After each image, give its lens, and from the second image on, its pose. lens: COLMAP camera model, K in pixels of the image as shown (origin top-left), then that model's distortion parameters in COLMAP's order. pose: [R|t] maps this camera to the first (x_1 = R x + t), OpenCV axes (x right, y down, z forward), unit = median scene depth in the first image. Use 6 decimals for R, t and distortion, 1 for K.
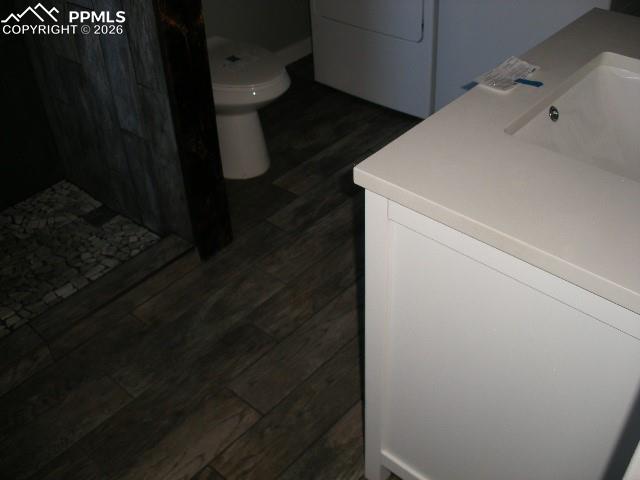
lens RADIAL K [[674.3, 0, 321.7], [0, 674.3, 238.1], [0, 0, 1]] dist [-0.136844, 0.000000]
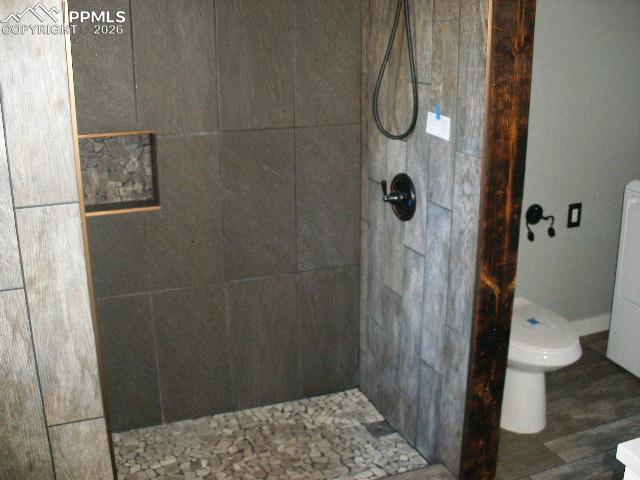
lens RADIAL K [[674.3, 0, 317.8], [0, 674.3, 238.4], [0, 0, 1]] dist [-0.136844, 0.000000]
pose [[0.884311, 0.165828, -0.436458, 0.007542], [-0.306976, 0.910848, -0.275900, 0.017027], [0.351795, 0.377963, 0.856378, -0.118710]]
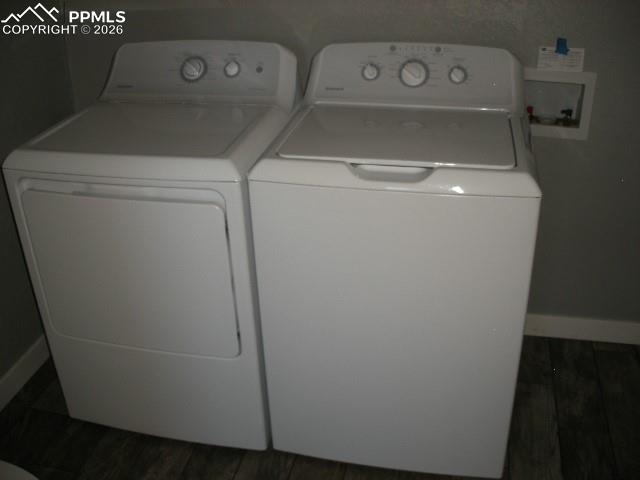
lens RADIAL K [[674.3, 0, 320.3], [0, 674.3, 240.3], [0, 0, 1]] dist [-0.136844, 0.000000]
pose [[0.900089, -0.181908, 0.395915, -0.015797], [0.258606, 0.954354, -0.149436, -0.326790], [-0.350659, 0.236892, 0.906046, 0.419649]]
